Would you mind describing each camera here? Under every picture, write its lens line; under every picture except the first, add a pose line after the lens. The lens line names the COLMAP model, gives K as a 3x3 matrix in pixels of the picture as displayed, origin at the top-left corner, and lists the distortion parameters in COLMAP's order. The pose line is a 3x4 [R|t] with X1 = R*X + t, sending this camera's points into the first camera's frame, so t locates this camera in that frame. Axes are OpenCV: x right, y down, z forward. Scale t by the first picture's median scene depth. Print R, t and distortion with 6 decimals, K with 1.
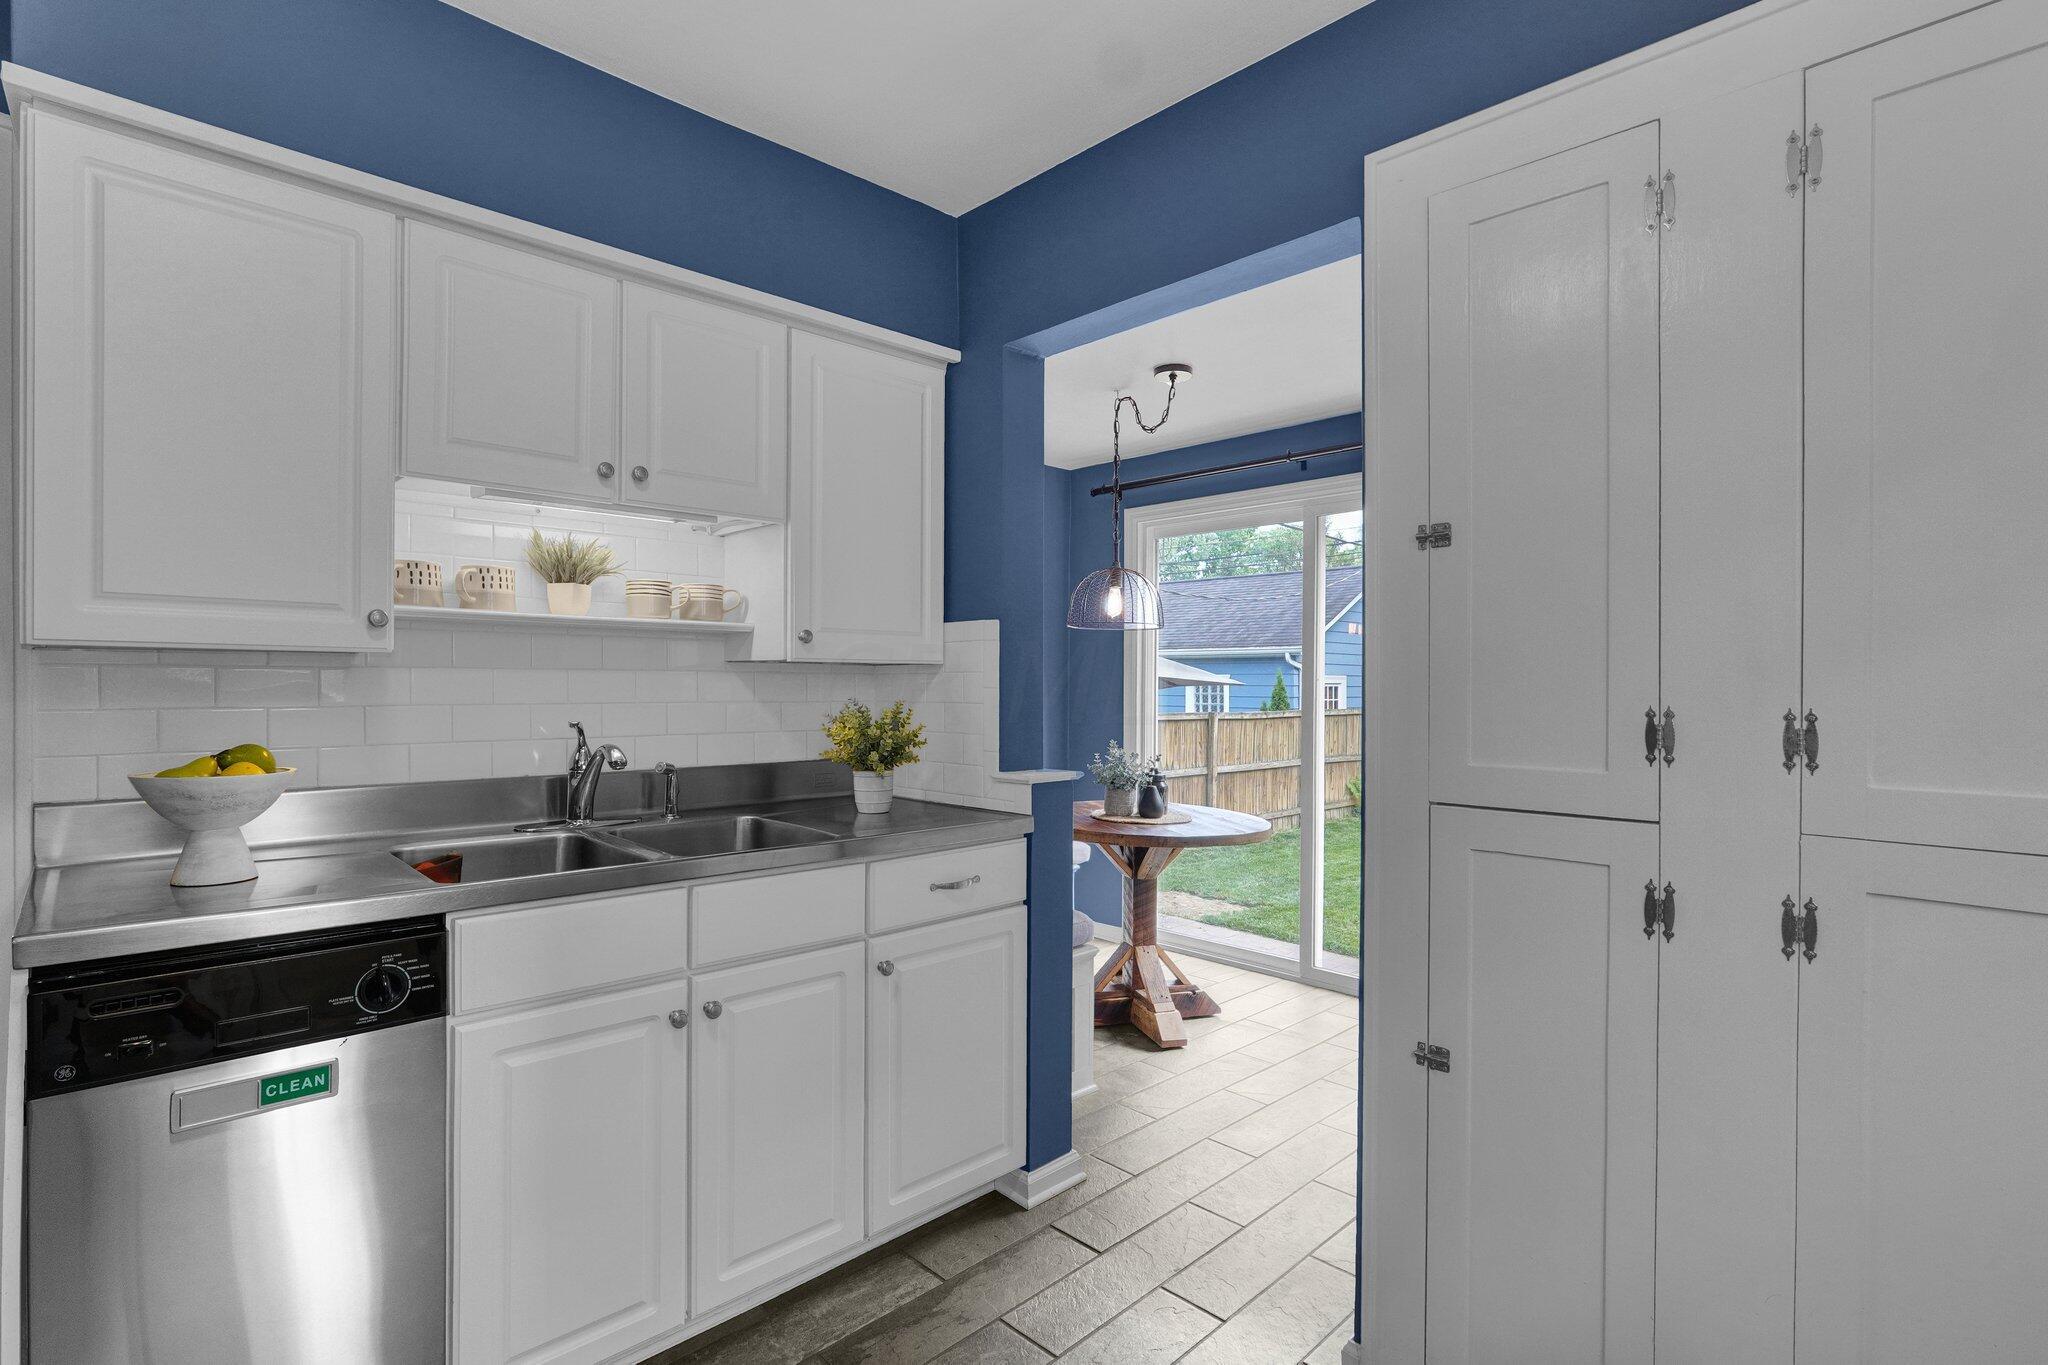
lens RADIAL K [[974.7, 0, 1024.0], [0, 974.7, 682.5], [0, 0, 1]] dist [-0.015435, 0.000387]
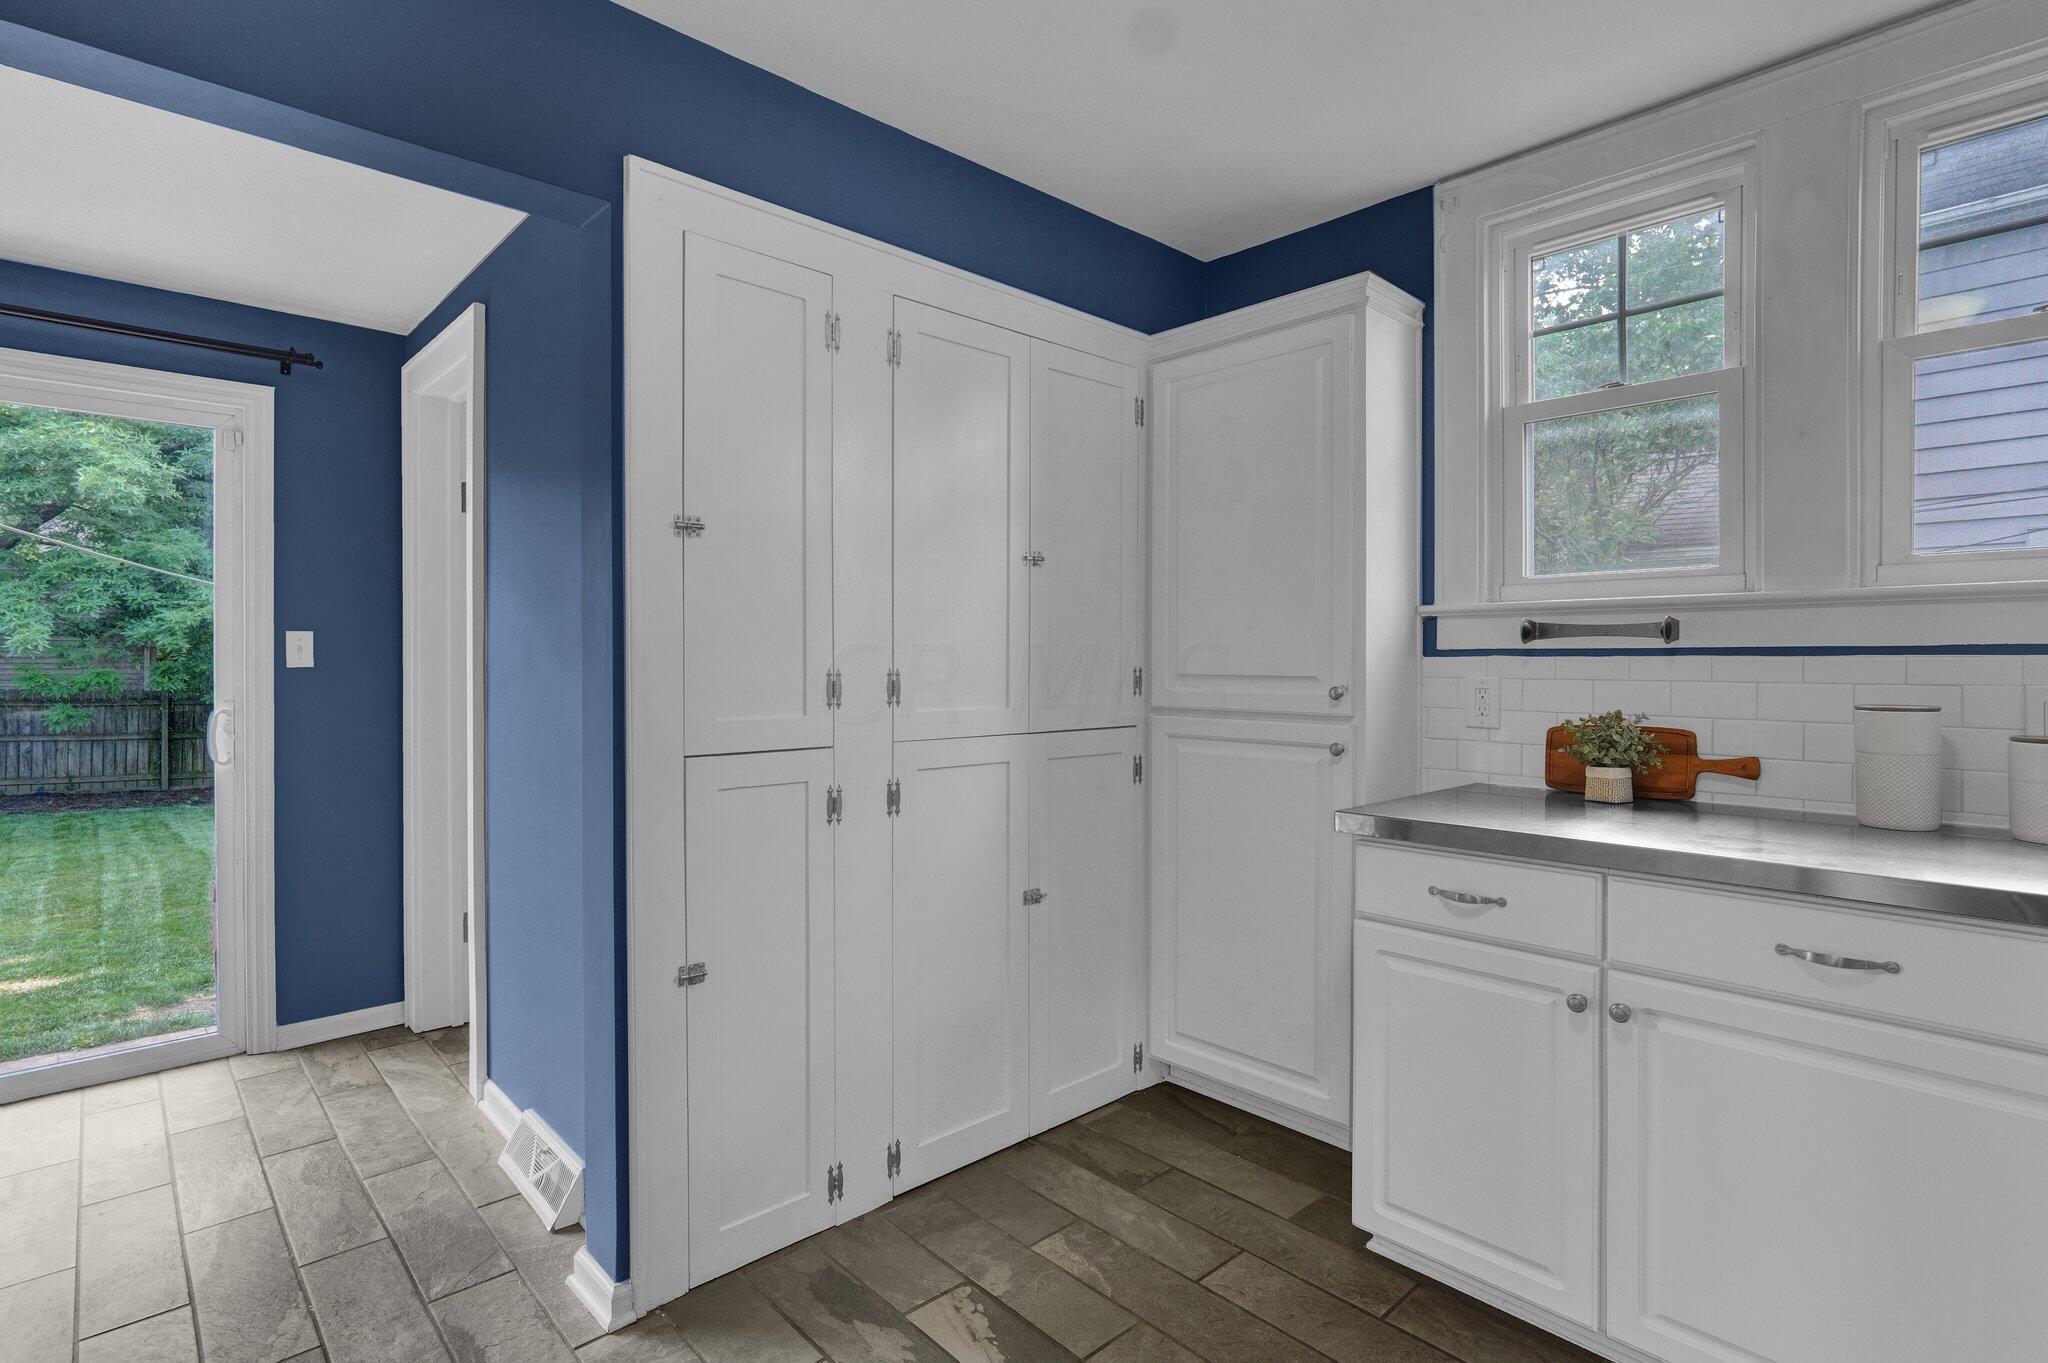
lens RADIAL K [[974.7, 0, 1024.0], [0, 974.7, 681.5], [0, 0, 1]] dist [-0.015435, 0.000387]
pose [[-0.008545, -0.017612, 0.999808, -0.087301], [-0.012744, 0.999766, 0.017502, 0.001399], [-0.999882, -0.012592, -0.008767, 0.073703]]
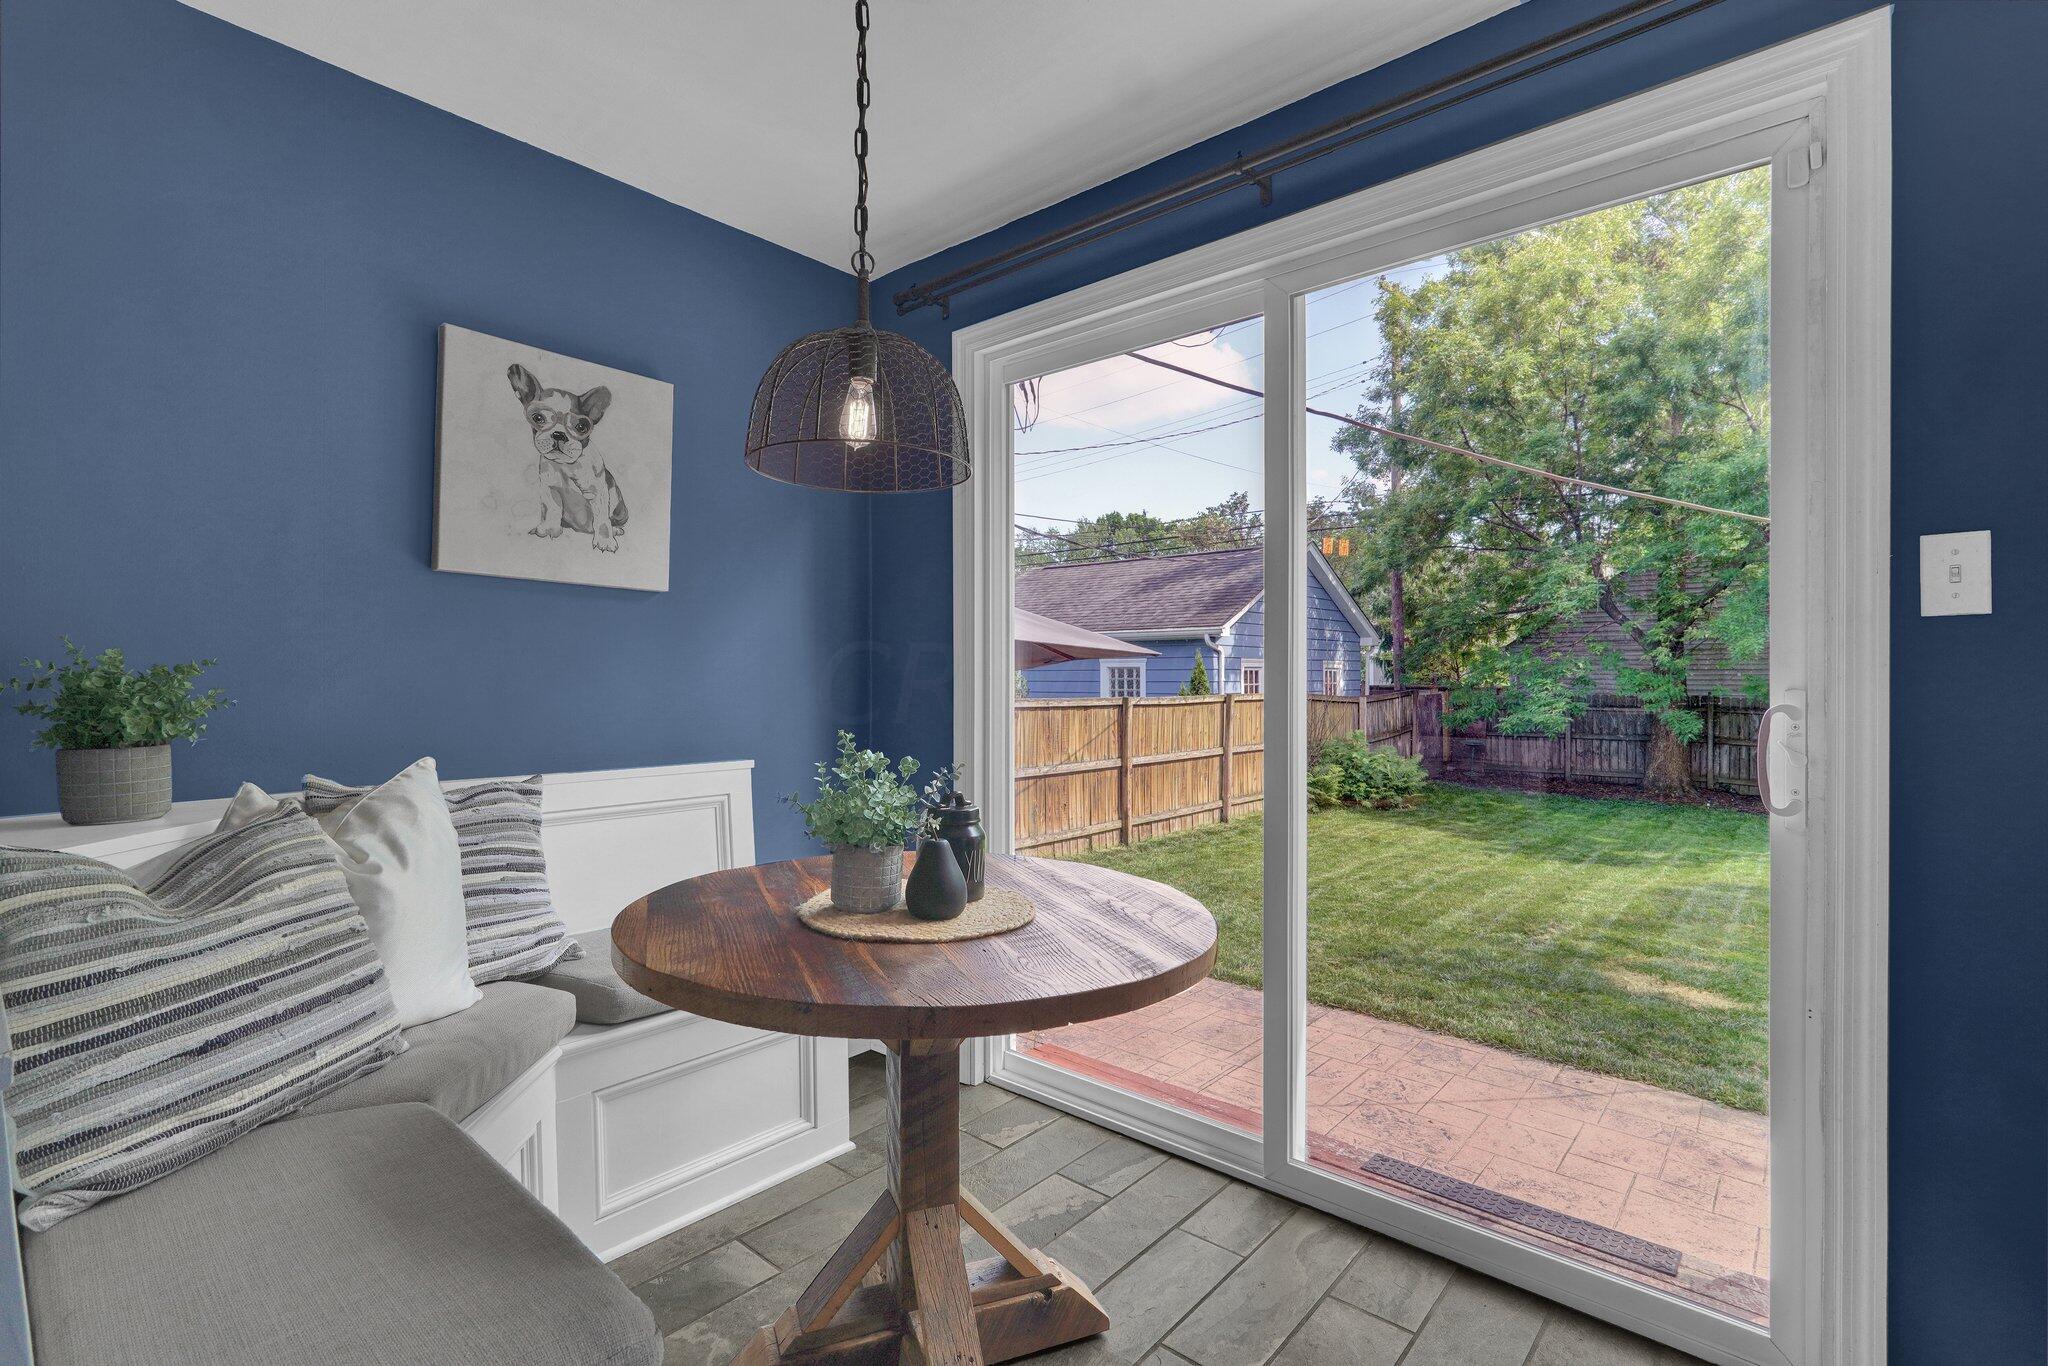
lens RADIAL K [[927.4, 0, 1047.3], [0, 927.4, 681.8], [0, 0, 1]] dist [-0.014274, 0.000193]
pose [[0.995106, -0.006728, 0.098585, 0.036226], [0.006000, 0.999952, 0.007682, 0.009271], [-0.098632, -0.007053, 0.995099, 0.155910]]
